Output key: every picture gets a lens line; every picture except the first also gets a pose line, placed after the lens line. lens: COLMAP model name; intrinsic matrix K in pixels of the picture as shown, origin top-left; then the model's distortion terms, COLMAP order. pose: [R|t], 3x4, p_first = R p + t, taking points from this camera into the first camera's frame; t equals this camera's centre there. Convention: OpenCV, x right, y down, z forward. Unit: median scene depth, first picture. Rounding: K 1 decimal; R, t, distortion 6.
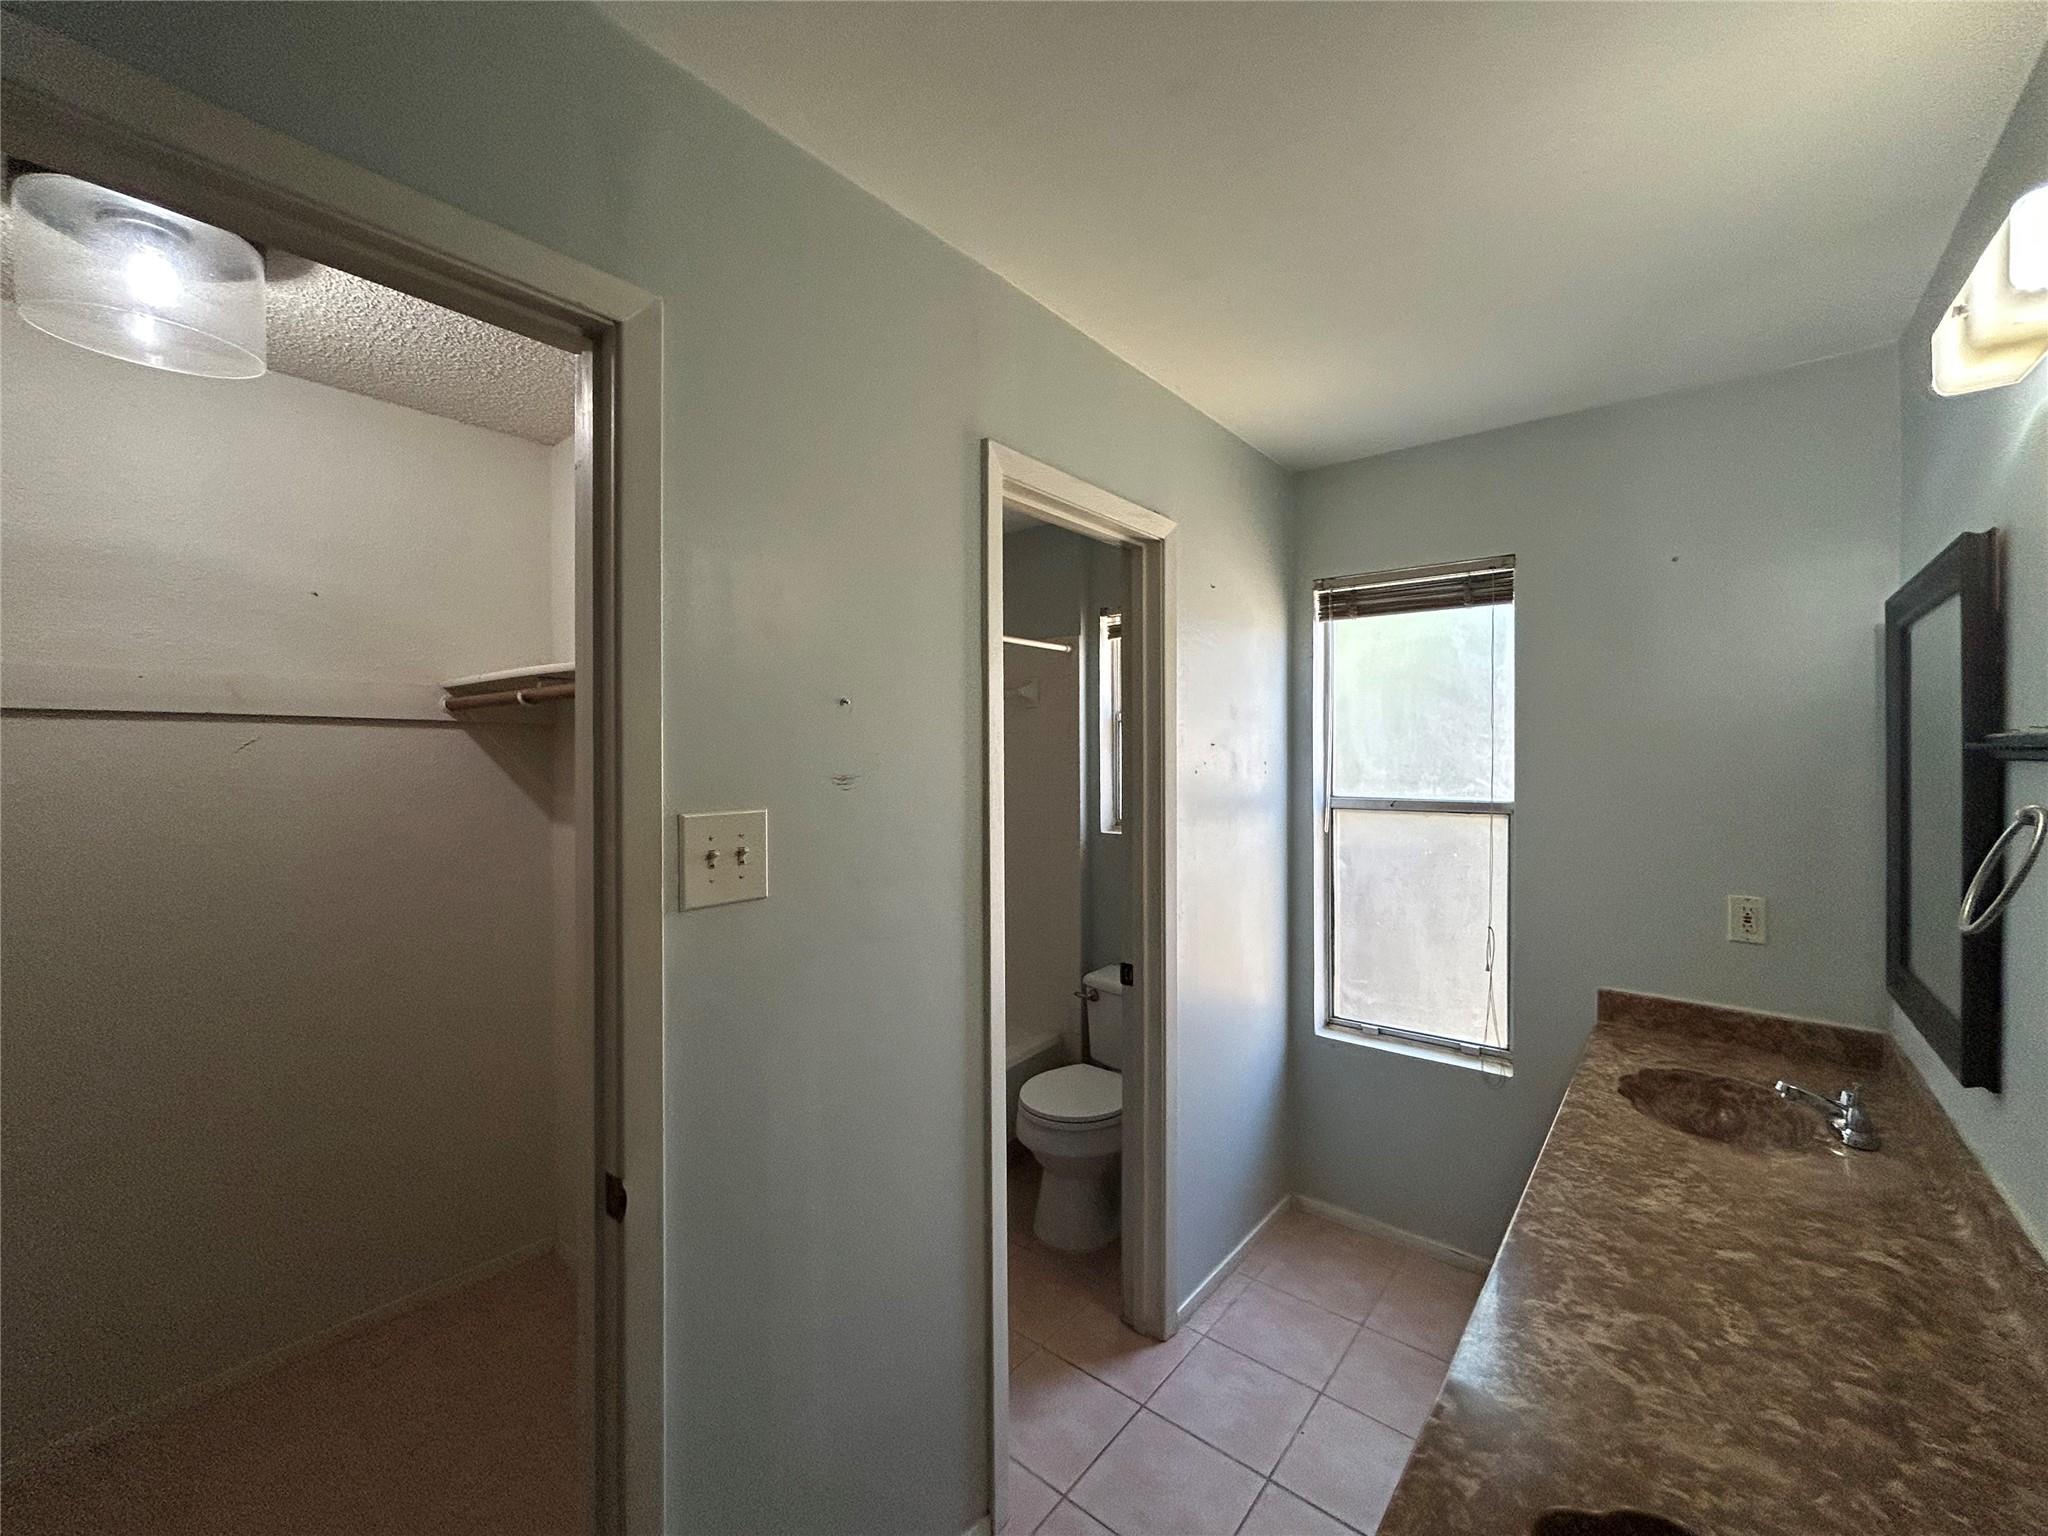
lens RADIAL K [[832.1, 0, 1023.6], [0, 832.1, 763.8], [0, 0, 1]] dist [0.000003, 0.001831]
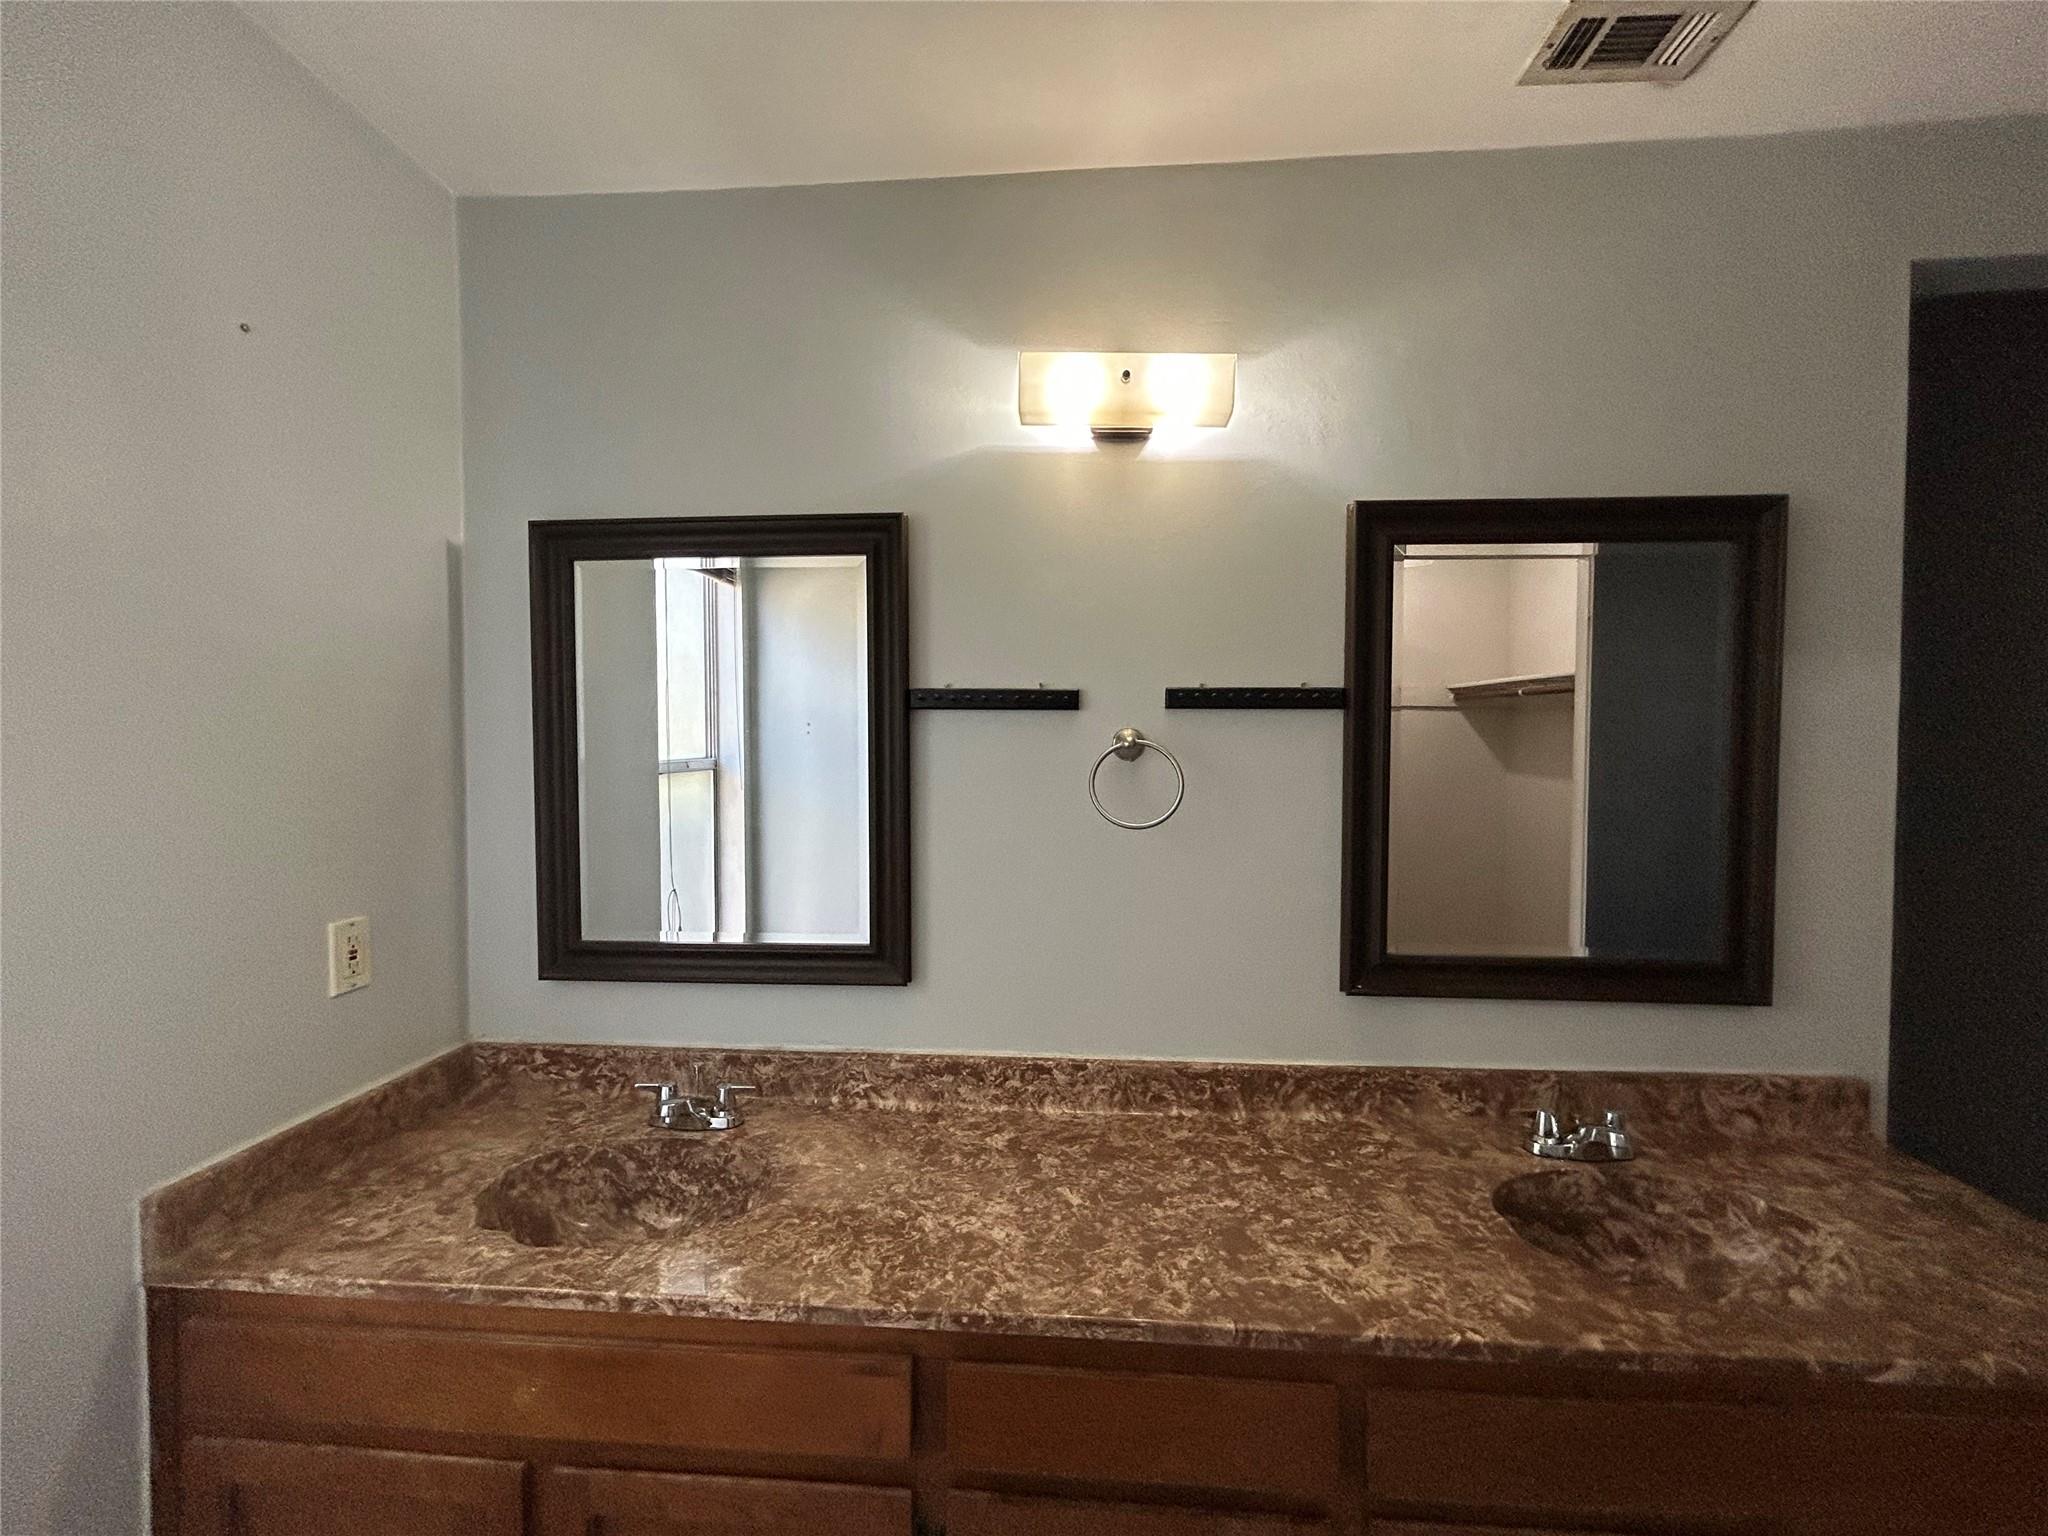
lens RADIAL K [[832.1, 0, 1028.4], [0, 832.1, 761.1], [0, 0, 1]] dist [0.000003, 0.001831]
pose [[-0.582028, -0.029095, 0.812648, 0.071057], [0.001636, 0.999316, 0.036949, 0.022188], [-0.813167, 0.022835, -0.581582, 1.460064]]
